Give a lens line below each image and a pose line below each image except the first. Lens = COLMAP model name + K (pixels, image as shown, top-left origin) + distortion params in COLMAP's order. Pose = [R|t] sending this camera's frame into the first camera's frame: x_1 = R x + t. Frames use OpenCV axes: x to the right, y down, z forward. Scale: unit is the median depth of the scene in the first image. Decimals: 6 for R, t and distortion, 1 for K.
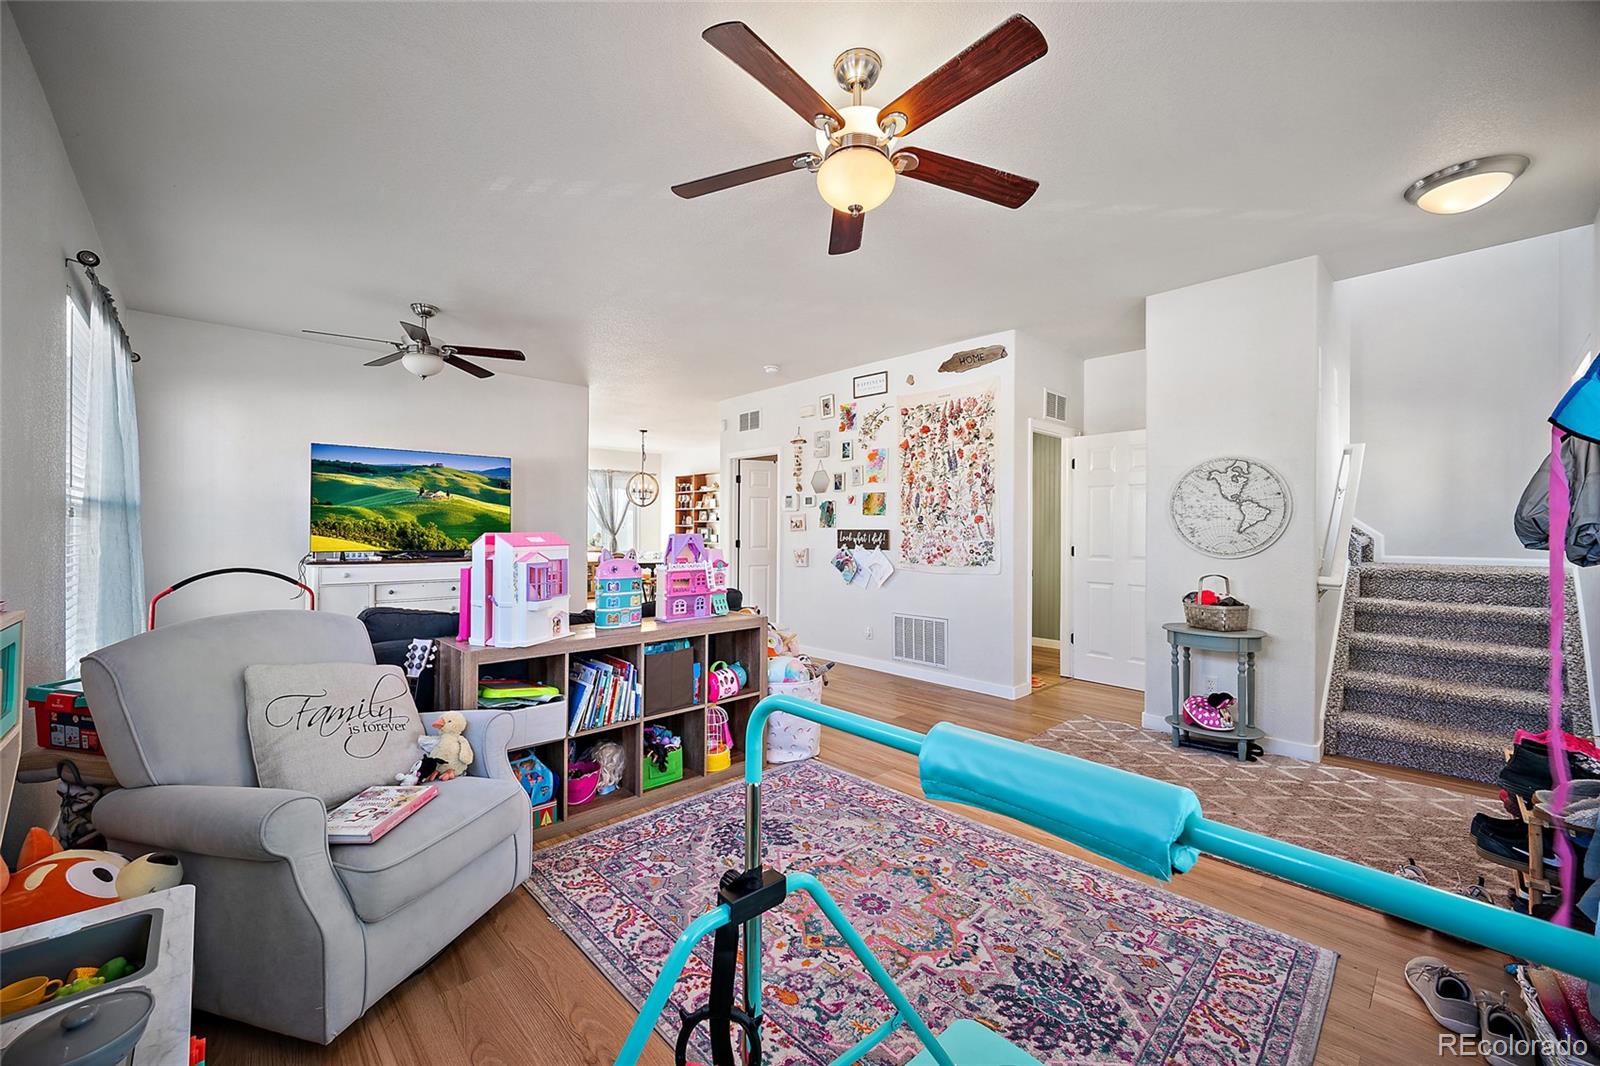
lens RADIAL K [[617.1, 0, 797.1], [0, 617.1, 536.6], [0, 0, 1]] dist [0.002589, -0.000432]
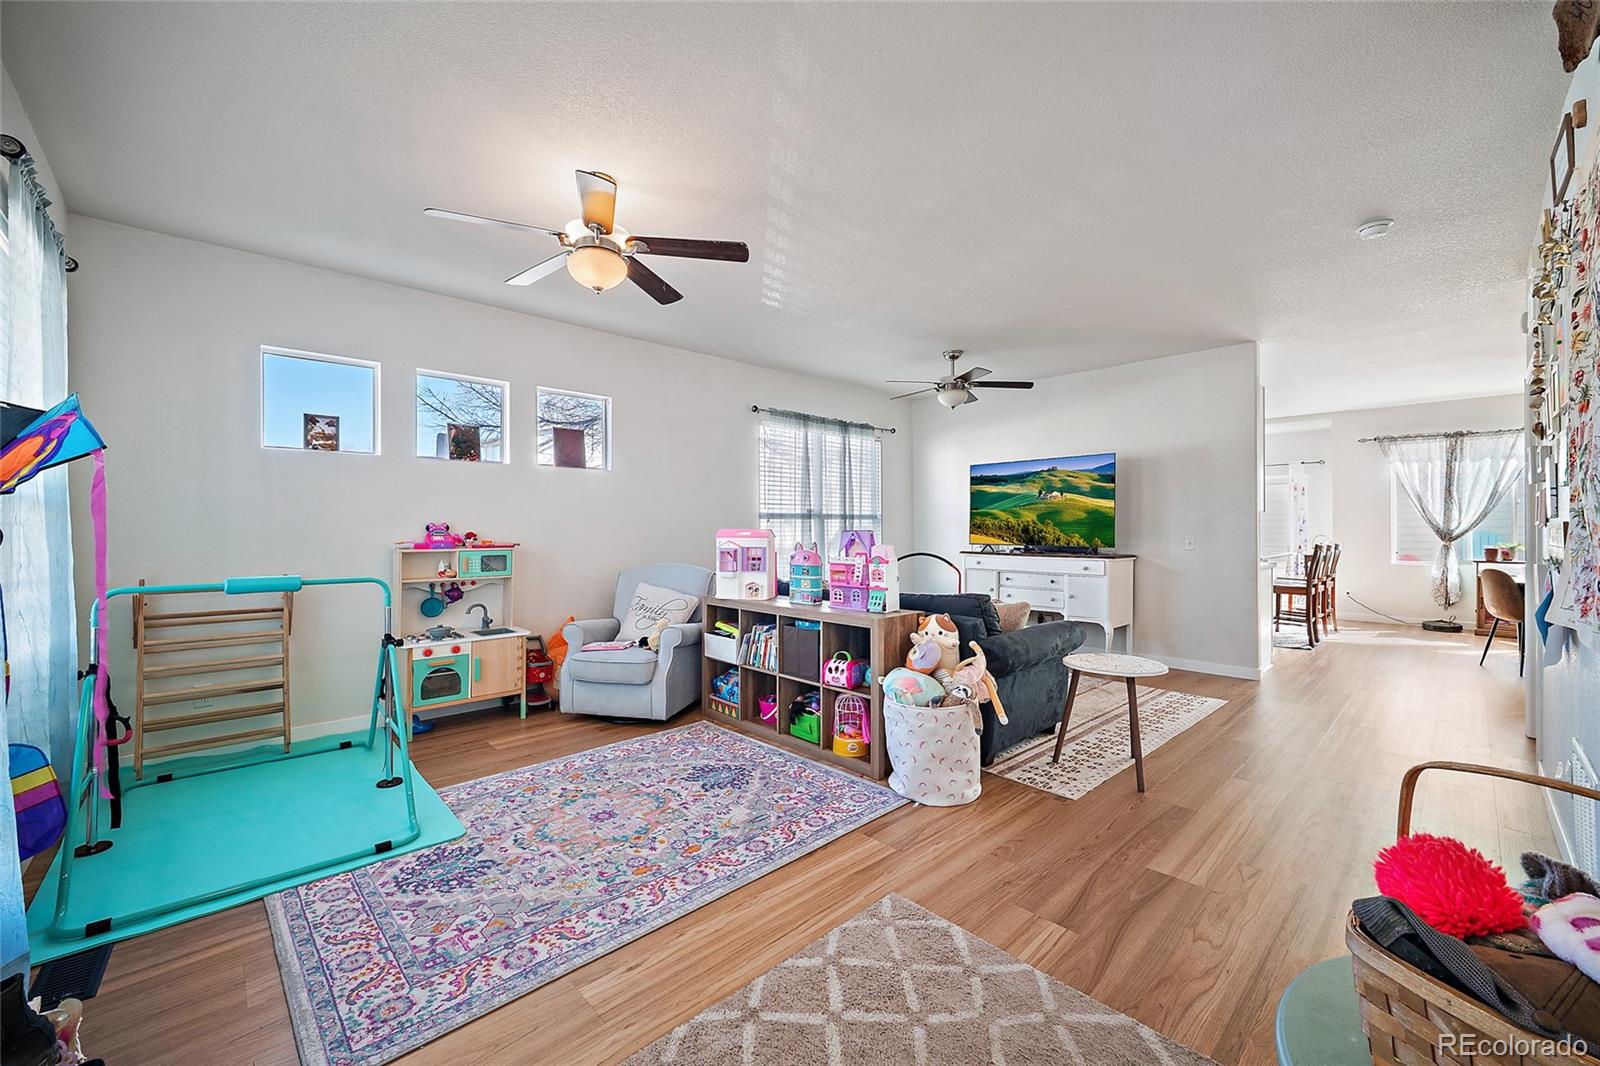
lens RADIAL K [[638.8, 0, 797.8], [0, 638.8, 529.1], [0, 0, 1]] dist [0.000874, -0.000073]
pose [[0.005770, -0.006016, -0.999965, 1.221156], [-0.003874, 0.999974, -0.006039, 0.003659], [0.999976, 0.003908, 0.005747, 1.169613]]
